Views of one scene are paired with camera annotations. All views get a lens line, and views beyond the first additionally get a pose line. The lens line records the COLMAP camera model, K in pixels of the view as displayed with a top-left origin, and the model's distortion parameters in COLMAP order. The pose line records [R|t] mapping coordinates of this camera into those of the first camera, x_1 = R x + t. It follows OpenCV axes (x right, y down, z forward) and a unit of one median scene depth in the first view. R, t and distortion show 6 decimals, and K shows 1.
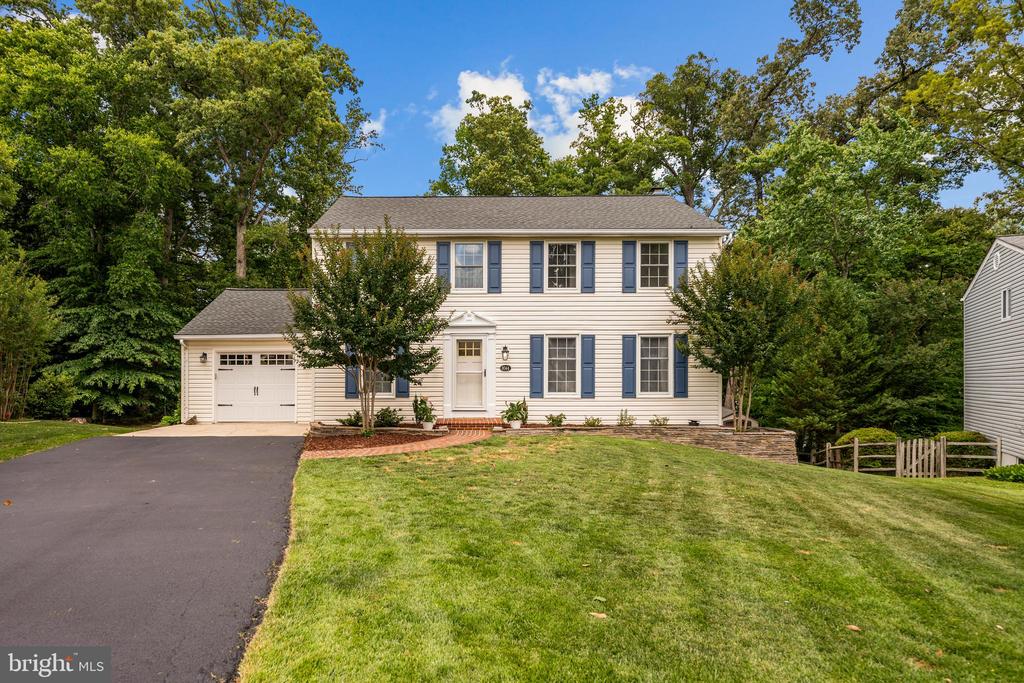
lens RADIAL K [[578.7, 0, 452.3], [0, 578.7, 396.1], [0, 0, 1]] dist [-0.008460, -0.004967]
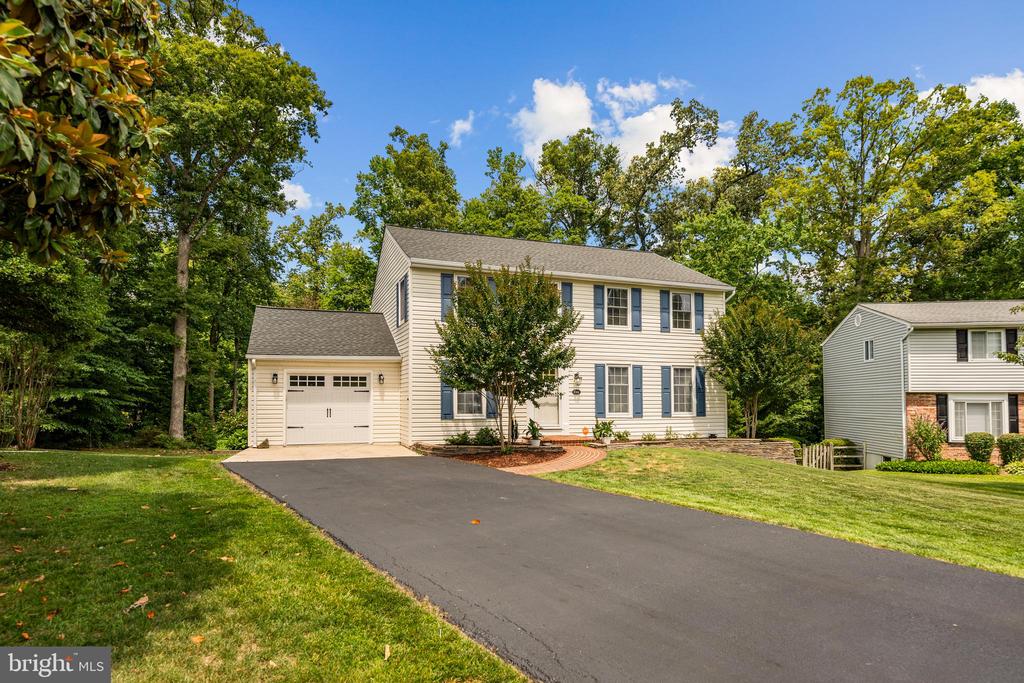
lens RADIAL K [[540.1, 0, 522.3], [0, 540.1, 402.6], [0, 0, 1]] dist [-0.004495, -0.000511]
pose [[0.939496, 0.001600, 0.342556, -0.378467], [0.006519, 0.999724, -0.022550, -0.003538], [-0.342498, 0.023419, 0.939227, 0.021197]]
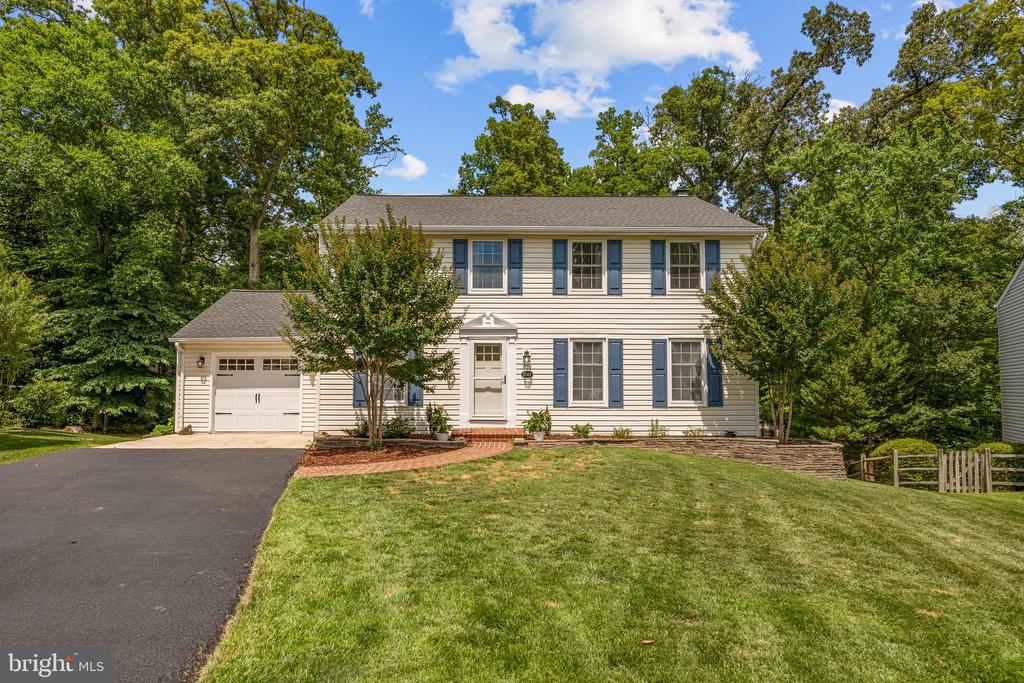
lens RADIAL K [[578.7, 0, 480.6], [0, 578.7, 373.0], [0, 0, 1]] dist [-0.008460, -0.004967]
pose [[0.999861, 0.003793, 0.016256, 0.002576], [-0.002918, 0.998563, -0.053503, -0.000806], [-0.016436, 0.053448, 0.998435, 0.075442]]
